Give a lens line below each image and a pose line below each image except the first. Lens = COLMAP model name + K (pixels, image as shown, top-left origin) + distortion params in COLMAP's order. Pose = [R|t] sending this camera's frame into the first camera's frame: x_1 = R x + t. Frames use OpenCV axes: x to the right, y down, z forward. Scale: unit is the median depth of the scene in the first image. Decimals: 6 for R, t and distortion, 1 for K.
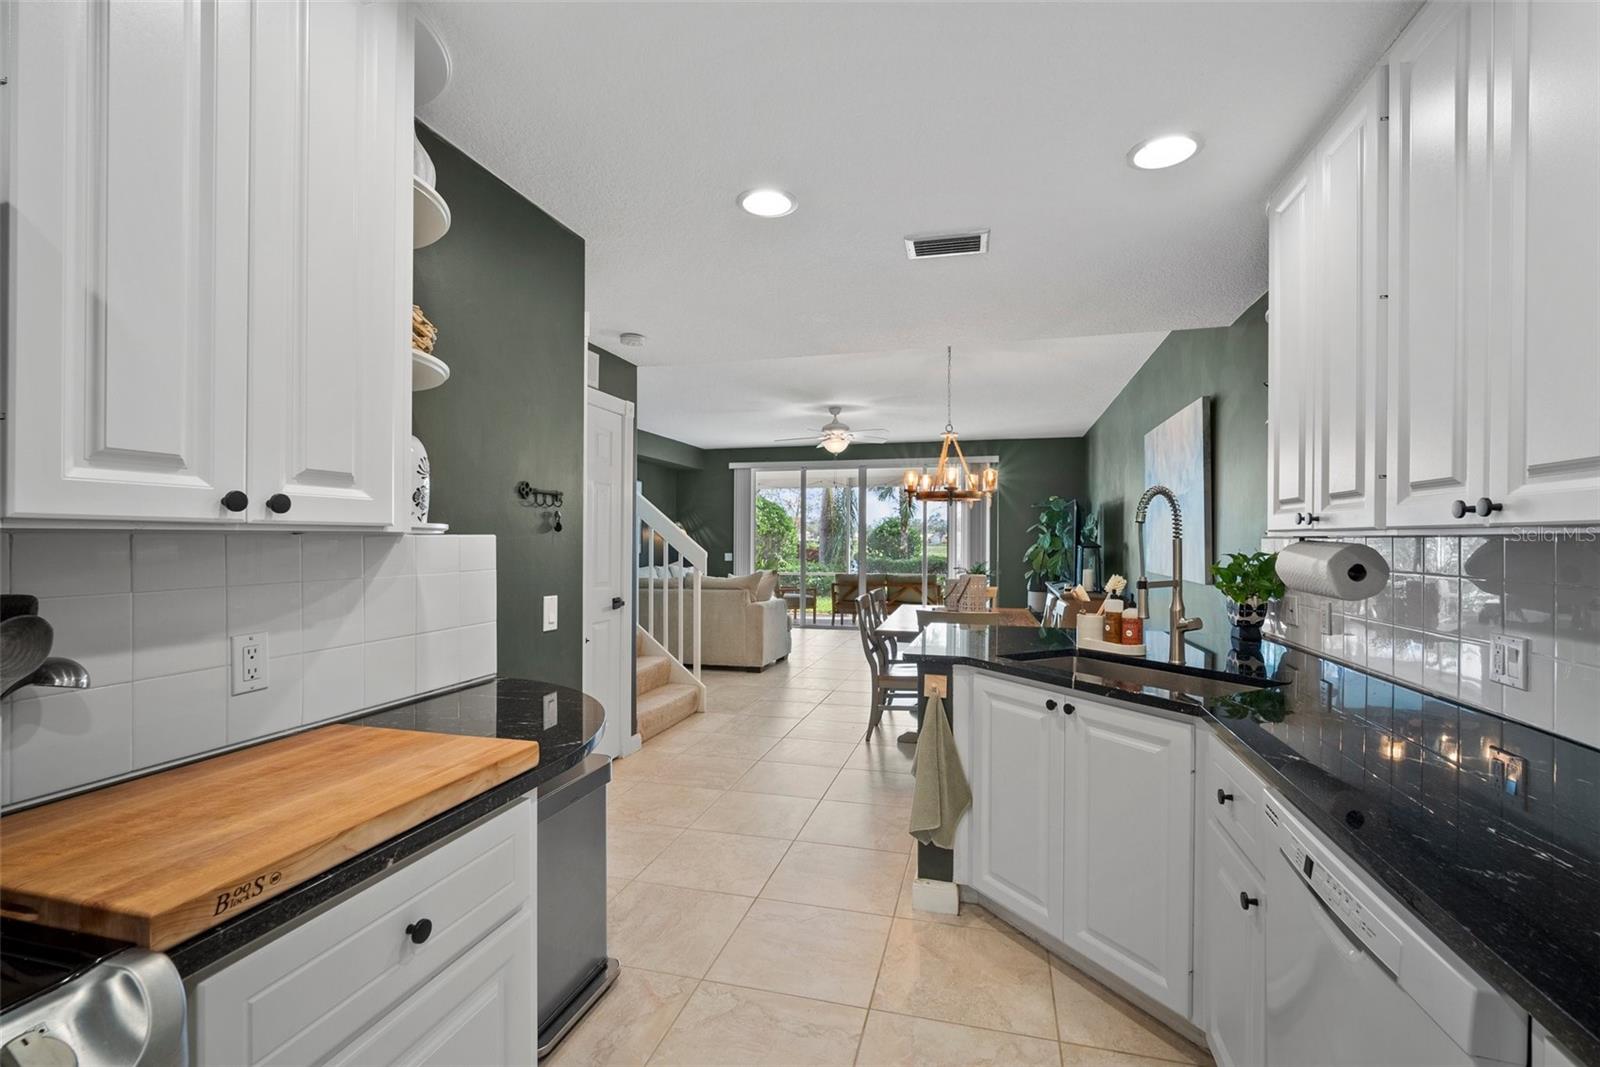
lens RADIAL K [[706.8, 0, 806.9], [0, 706.8, 546.3], [0, 0, 1]] dist [-0.002239, 0.000117]
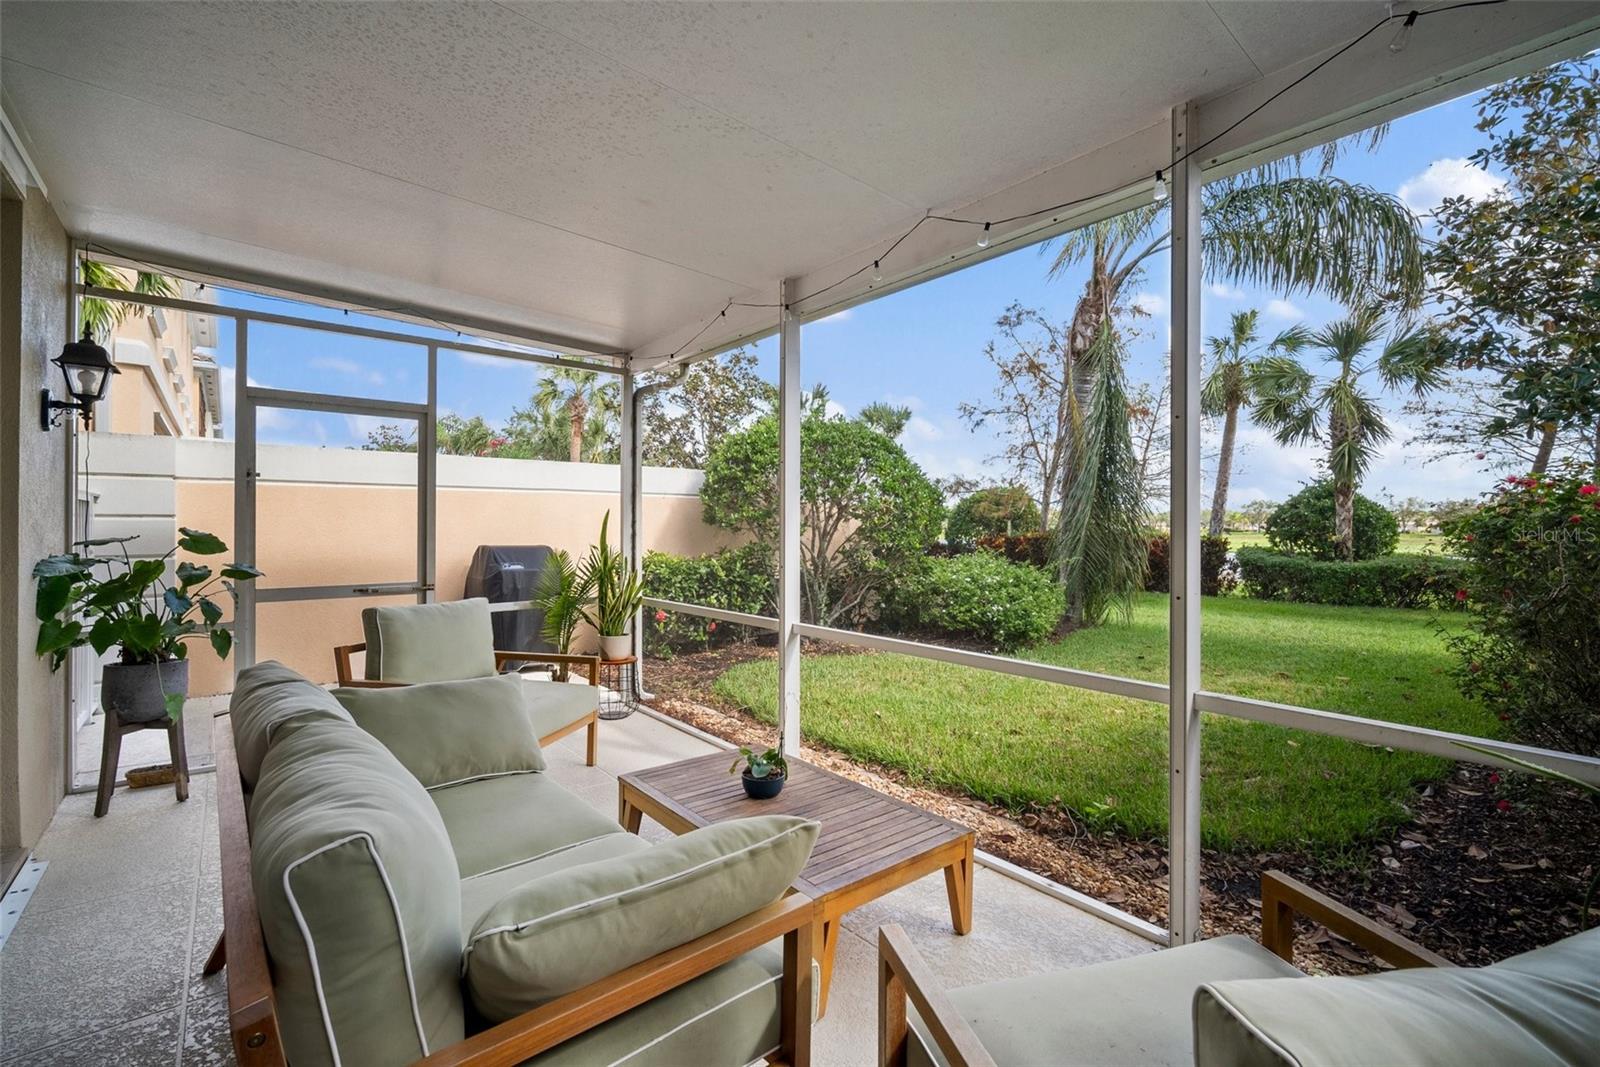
lens RADIAL K [[700.9, 0, 803.6], [0, 700.9, 525.0], [0, 0, 1]] dist [-0.014078, 0.004687]
pose [[0.814081, -0.000065, -0.580752, 0.340910], [-0.008175, 0.999900, -0.011572, 0.004575], [0.580694, 0.014168, 0.813999, 1.147262]]
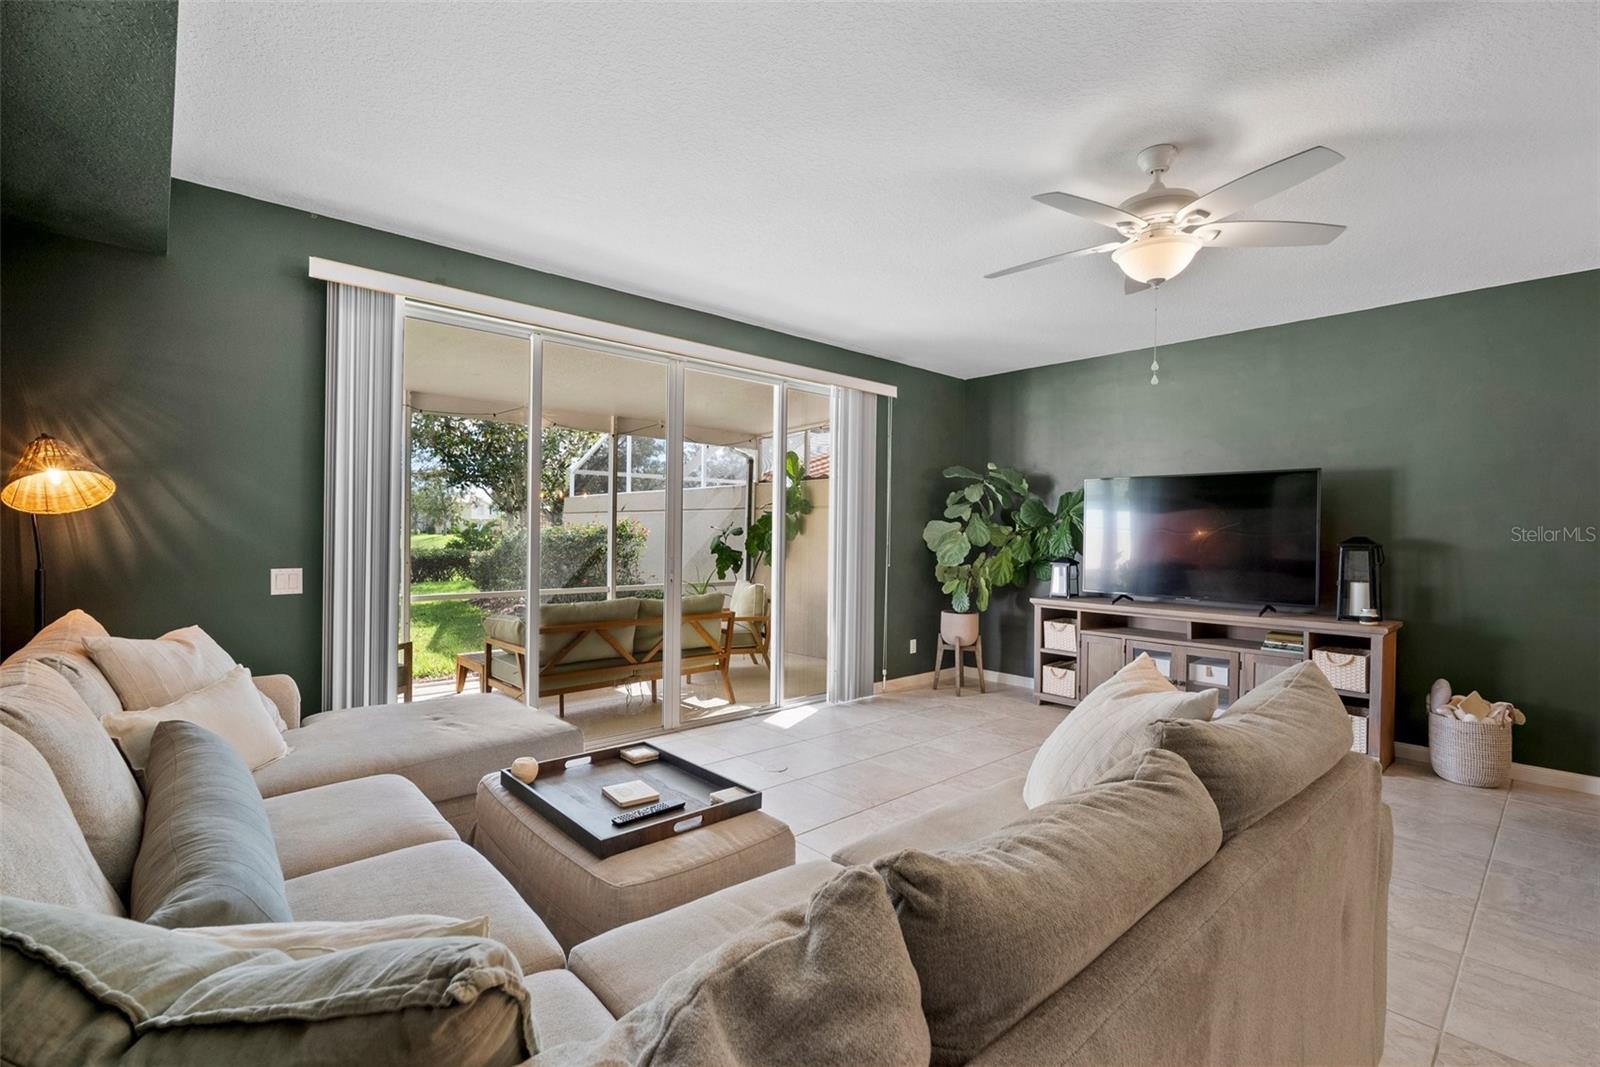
lens RADIAL K [[721.8, 0, 796.5], [0, 721.8, 540.3], [0, 0, 1]] dist [-0.013411, 0.004788]
pose [[0.548851, -0.004165, 0.835910, -0.285009], [-0.005957, 0.999943, 0.008893, -0.006087], [-0.835899, -0.009861, 0.548794, 0.774454]]
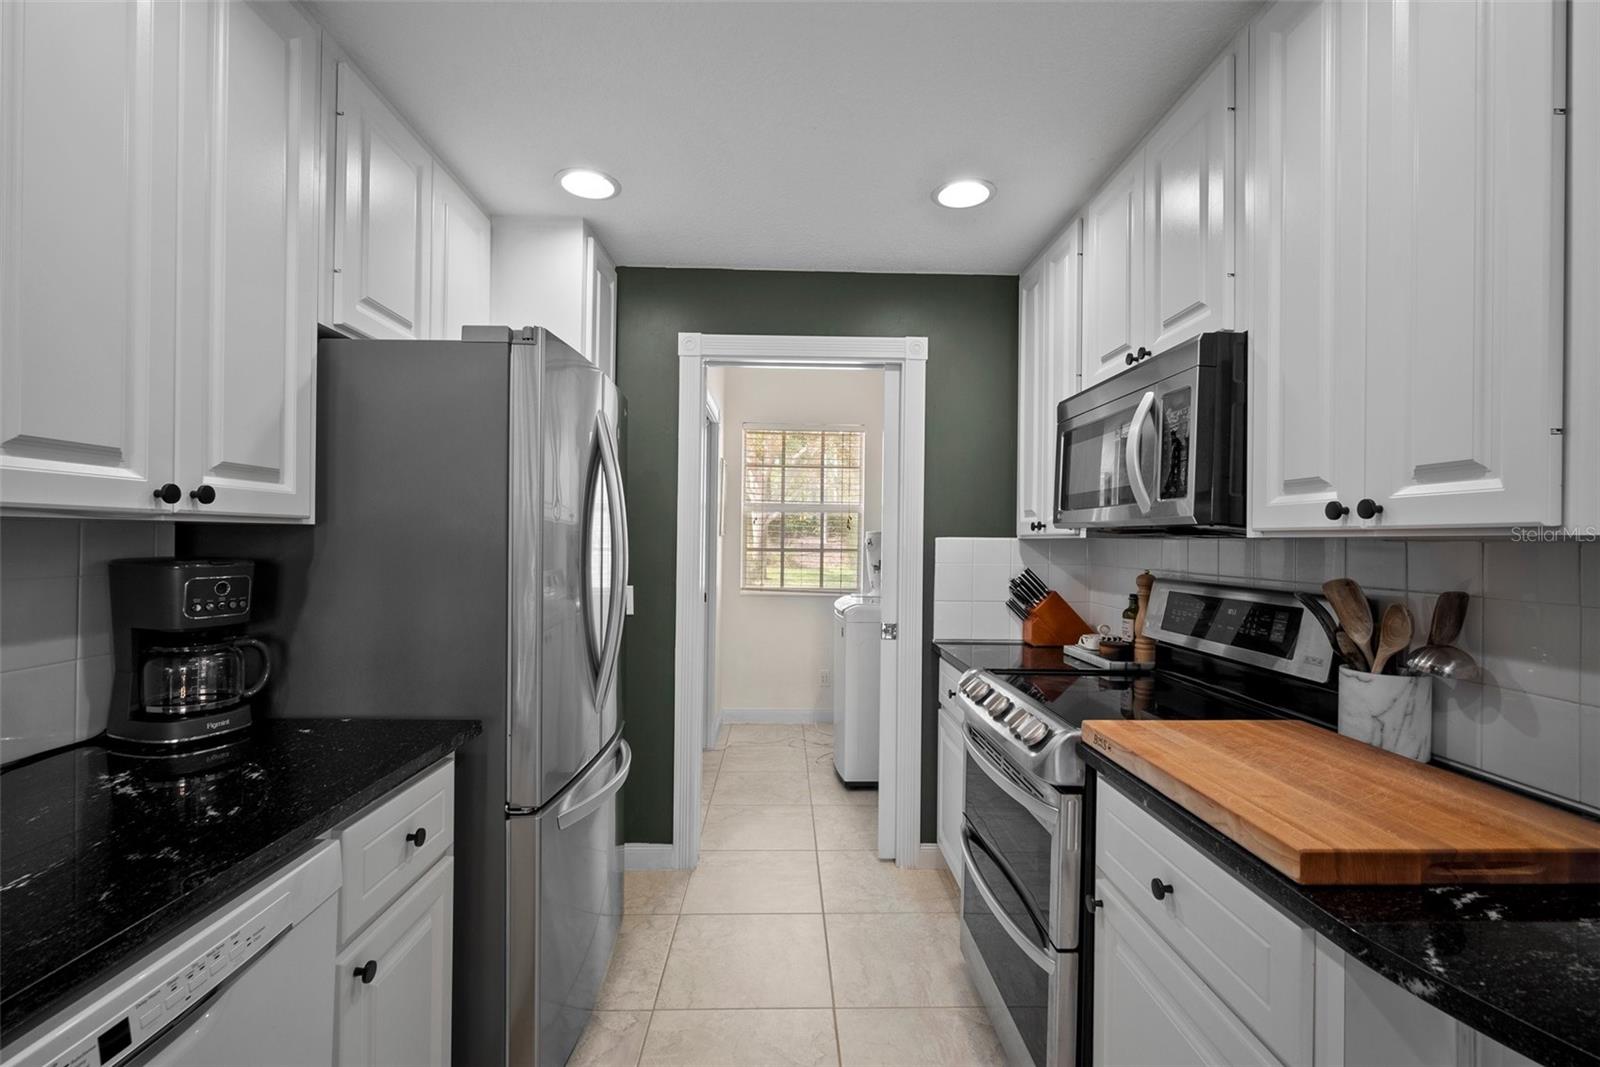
lens RADIAL K [[700.5, 0, 803.3], [0, 700.5, 539.2], [0, 0, 1]] dist [-0.013454, 0.000030]
pose [[-0.958711, -0.015555, -0.283957, 0.034843], [-0.018738, 0.999788, 0.008497, -0.001423], [0.283765, 0.013467, -0.958799, 0.204319]]
